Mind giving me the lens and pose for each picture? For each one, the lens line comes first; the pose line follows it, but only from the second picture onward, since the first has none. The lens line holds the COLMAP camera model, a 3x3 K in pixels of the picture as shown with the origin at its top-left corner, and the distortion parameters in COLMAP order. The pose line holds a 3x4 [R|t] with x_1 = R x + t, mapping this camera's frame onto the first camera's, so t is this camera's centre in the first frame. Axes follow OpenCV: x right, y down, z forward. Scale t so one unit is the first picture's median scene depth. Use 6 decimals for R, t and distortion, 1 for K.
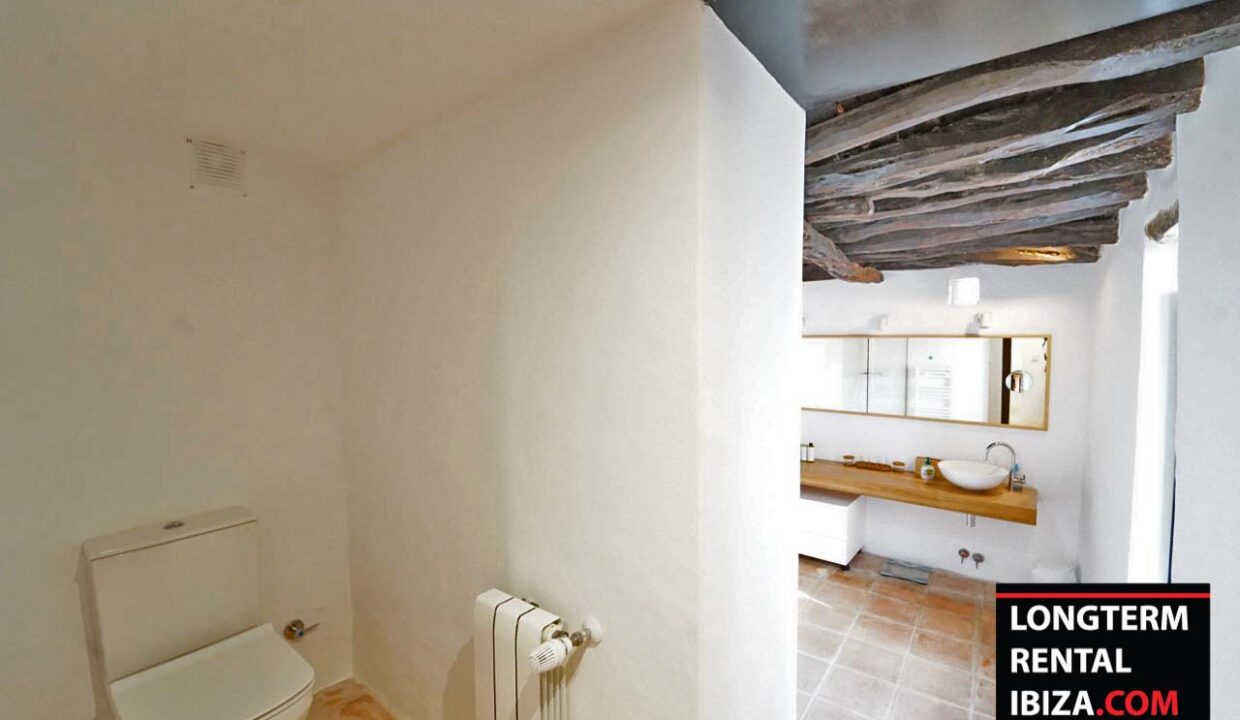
lens RADIAL K [[509.3, 0, 630.5], [0, 509.3, 367.7], [0, 0, 1]] dist [-0.023188, 0.000327]
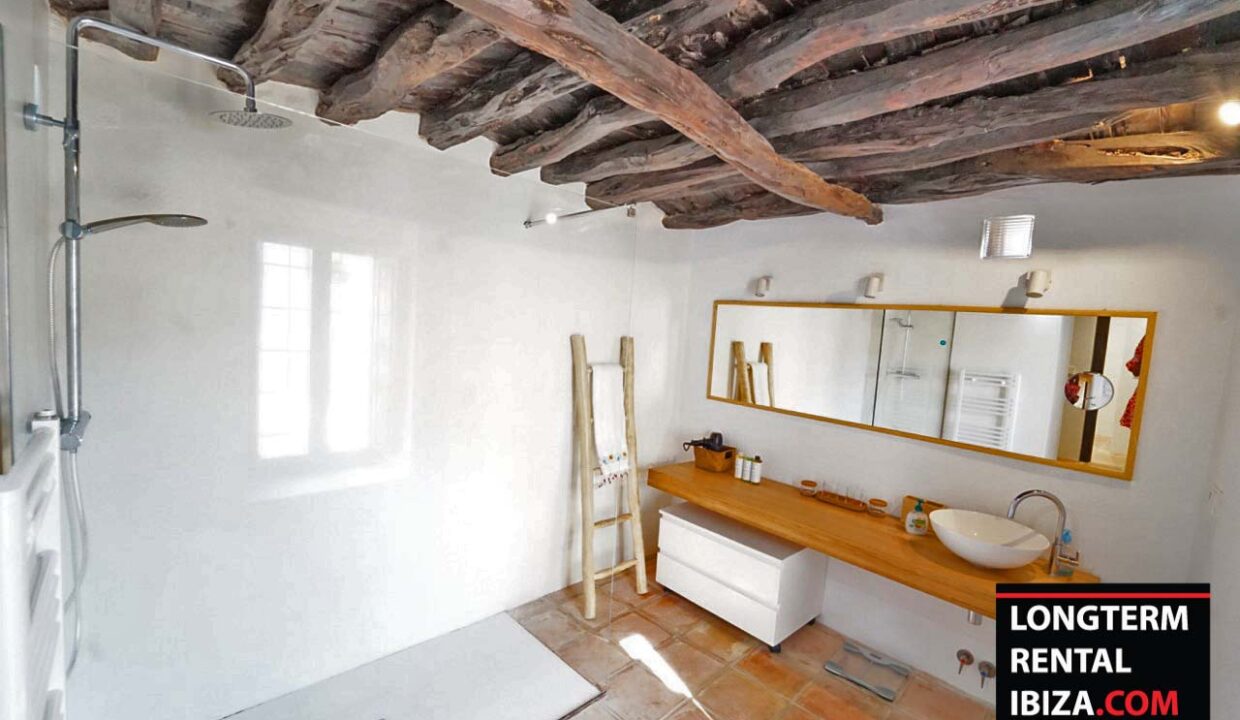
lens RADIAL K [[509.3, 0, 630.5], [0, 509.3, 367.7], [0, 0, 1]] dist [-0.023188, 0.000327]
pose [[0.989270, 0.082799, -0.120375, 0.289520], [-0.079930, 0.996394, 0.028479, 0.024666], [0.122298, -0.018552, 0.992320, 0.329746]]
